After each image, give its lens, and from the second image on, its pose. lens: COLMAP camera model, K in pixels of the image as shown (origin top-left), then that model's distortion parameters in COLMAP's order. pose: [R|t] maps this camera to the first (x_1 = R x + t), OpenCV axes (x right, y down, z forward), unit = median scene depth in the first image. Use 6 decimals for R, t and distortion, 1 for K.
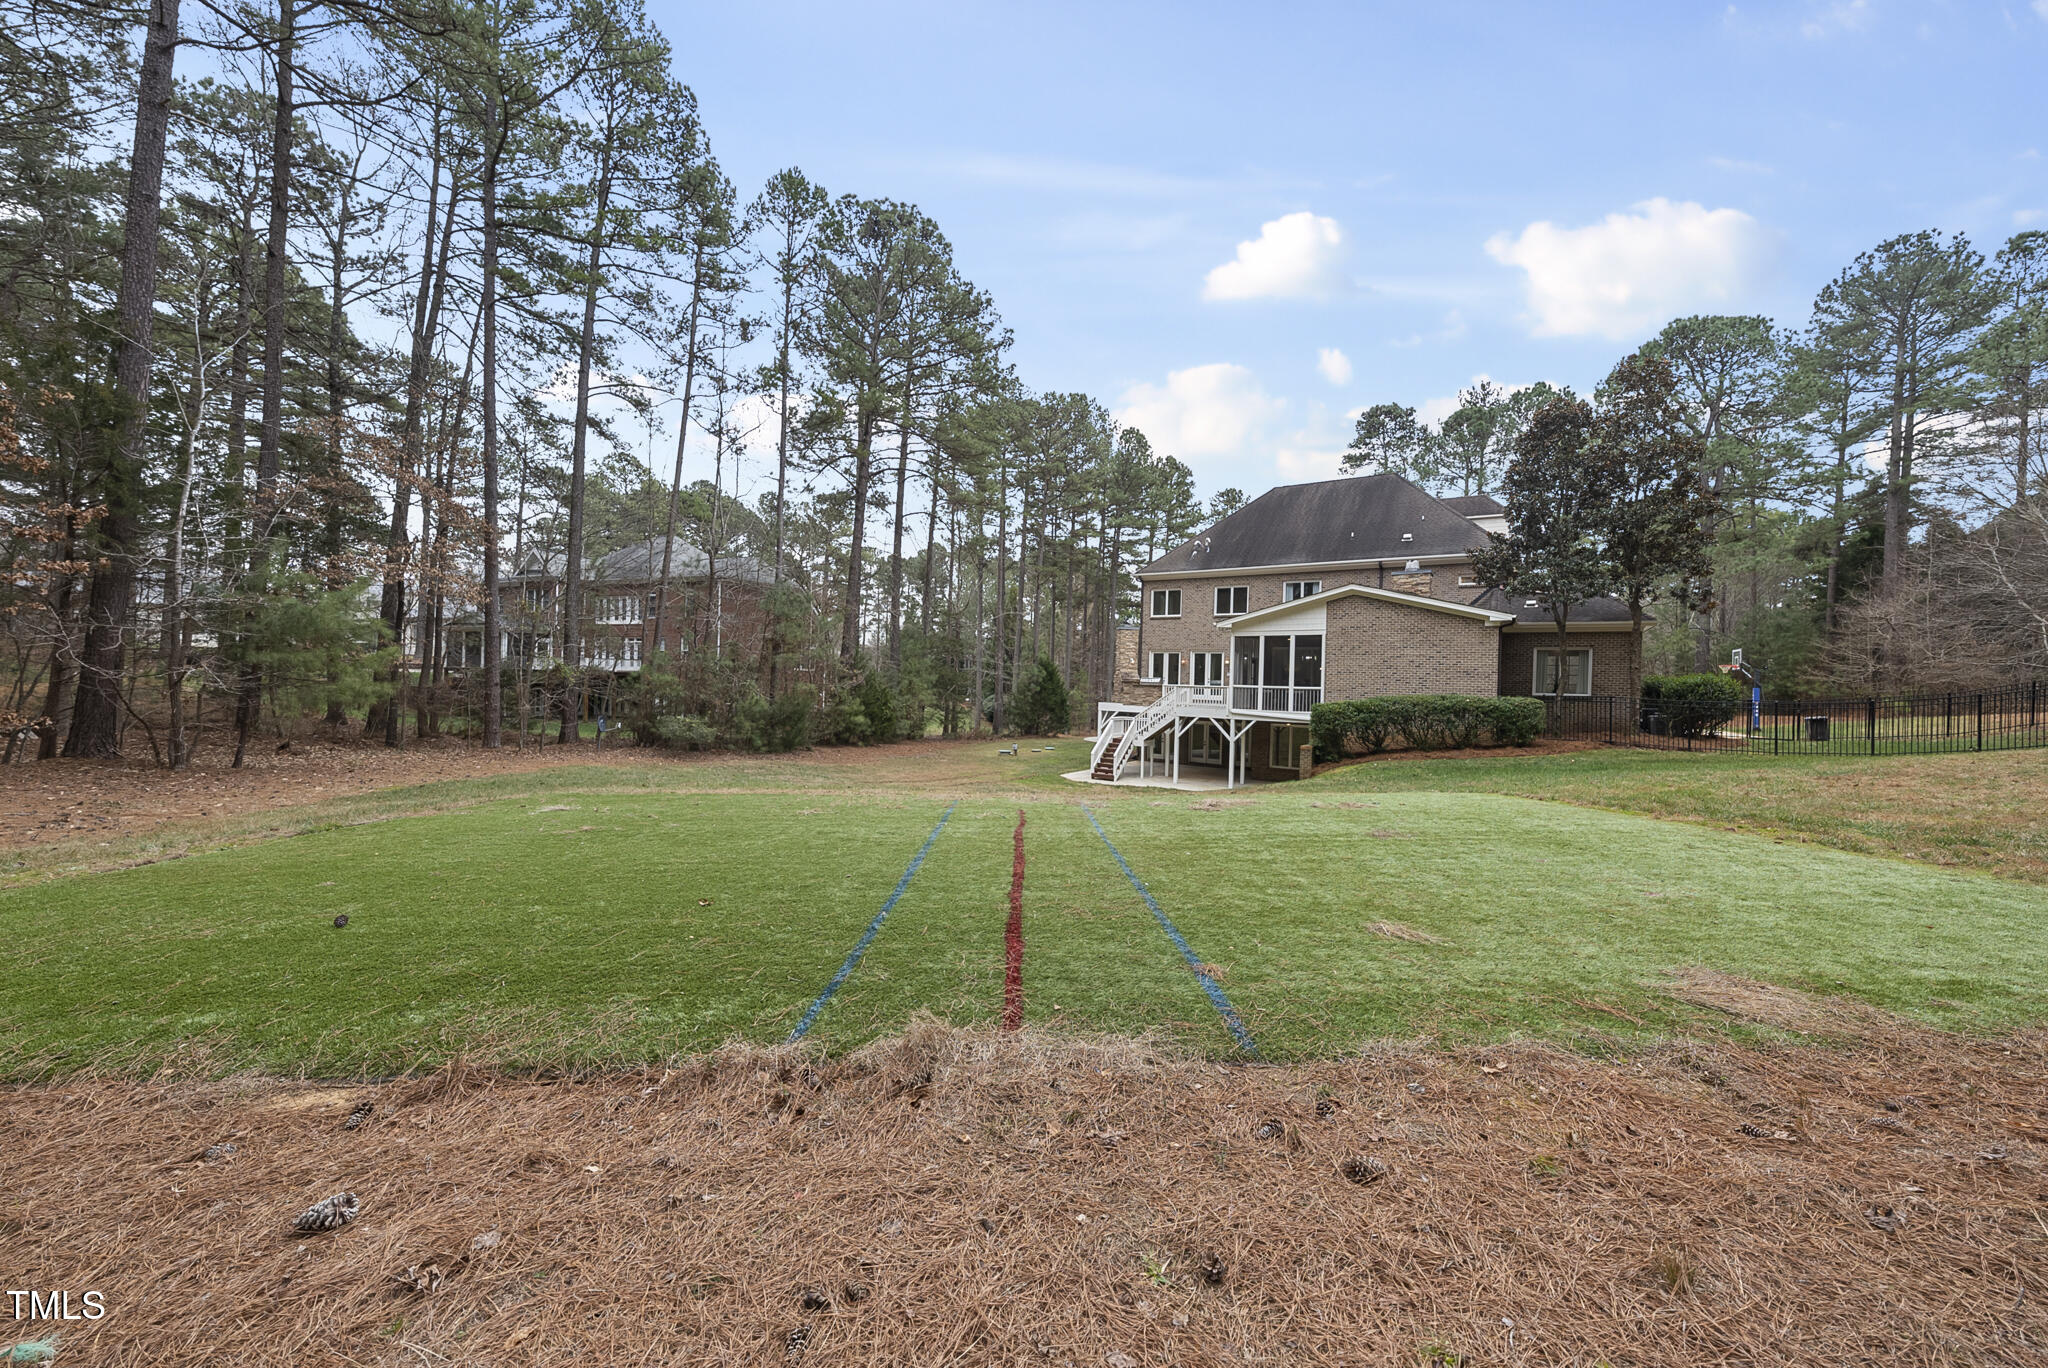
lens RADIAL K [[770.3, 0, 1022.6], [0, 770.3, 677.6], [0, 0, 1]] dist [-0.001813, -0.000037]
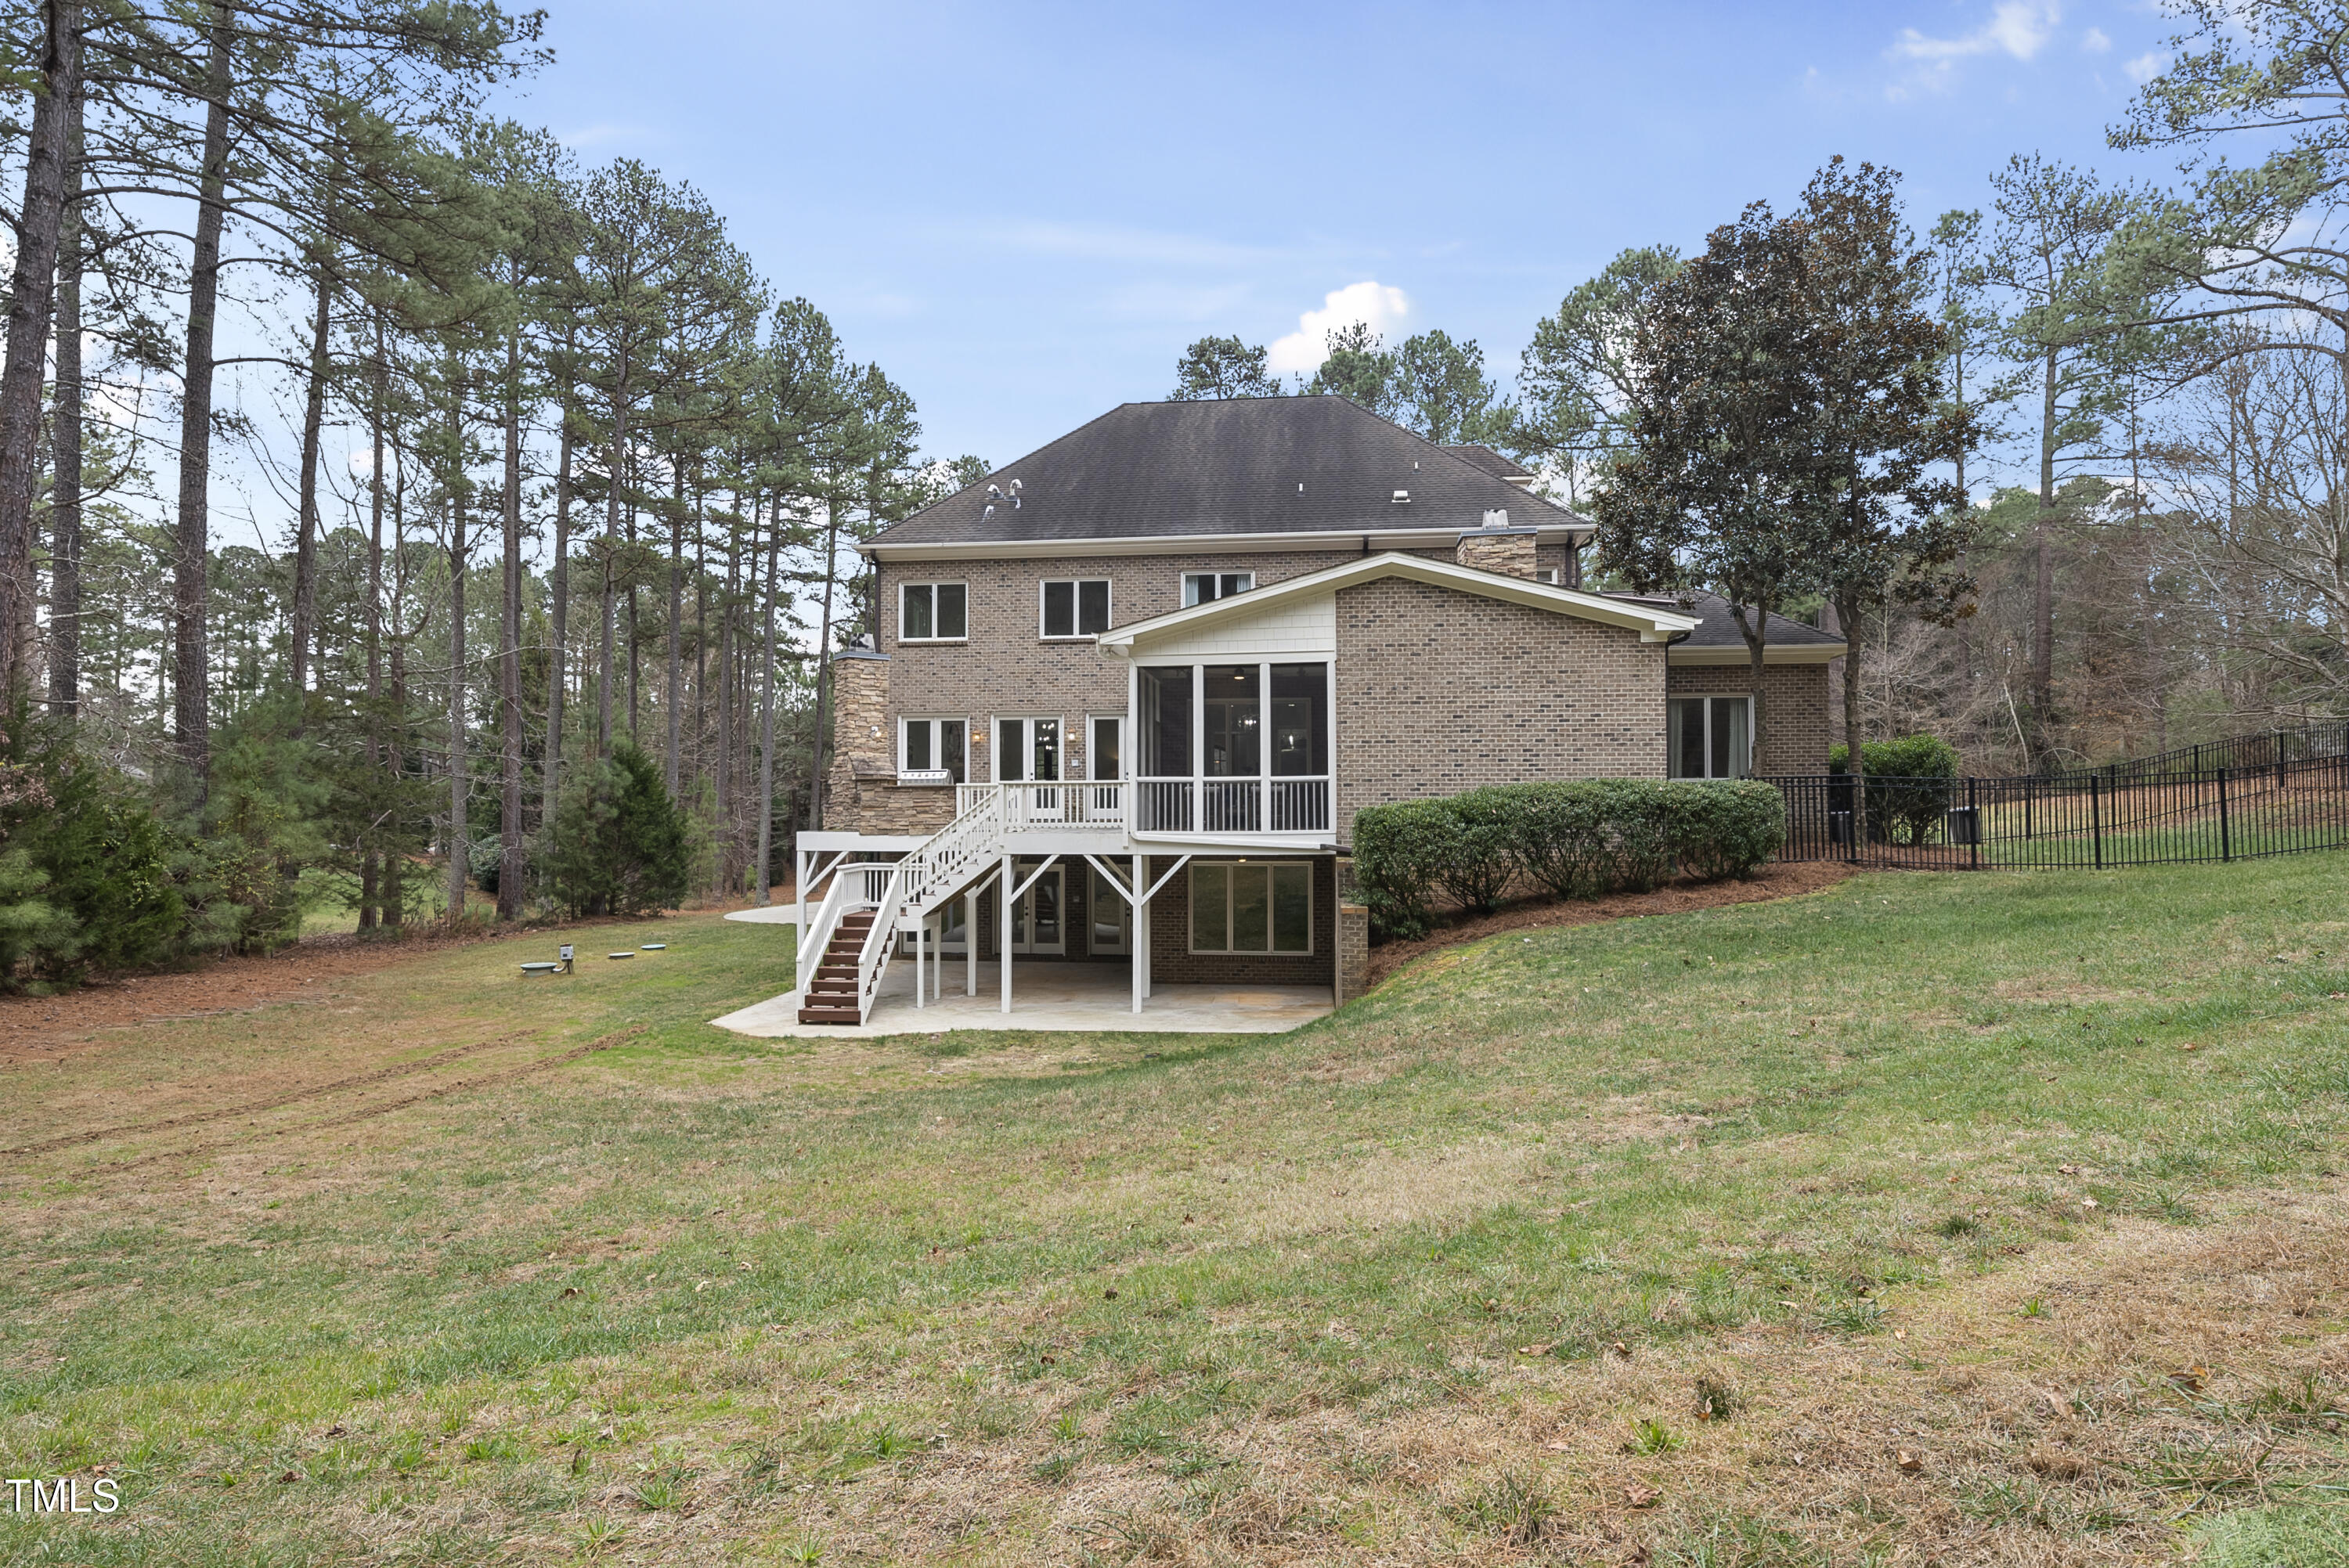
lens RADIAL K [[1169.8, 0, 1182.1], [0, 1169.8, 787.8], [0, 0, 1]] dist [0.009601, 0.000931]
pose [[0.879756, -0.021273, 0.474950, -0.017826], [0.026649, 0.999634, -0.004588, 0.016192], [-0.474678, 0.016693, 0.880001, 0.329093]]
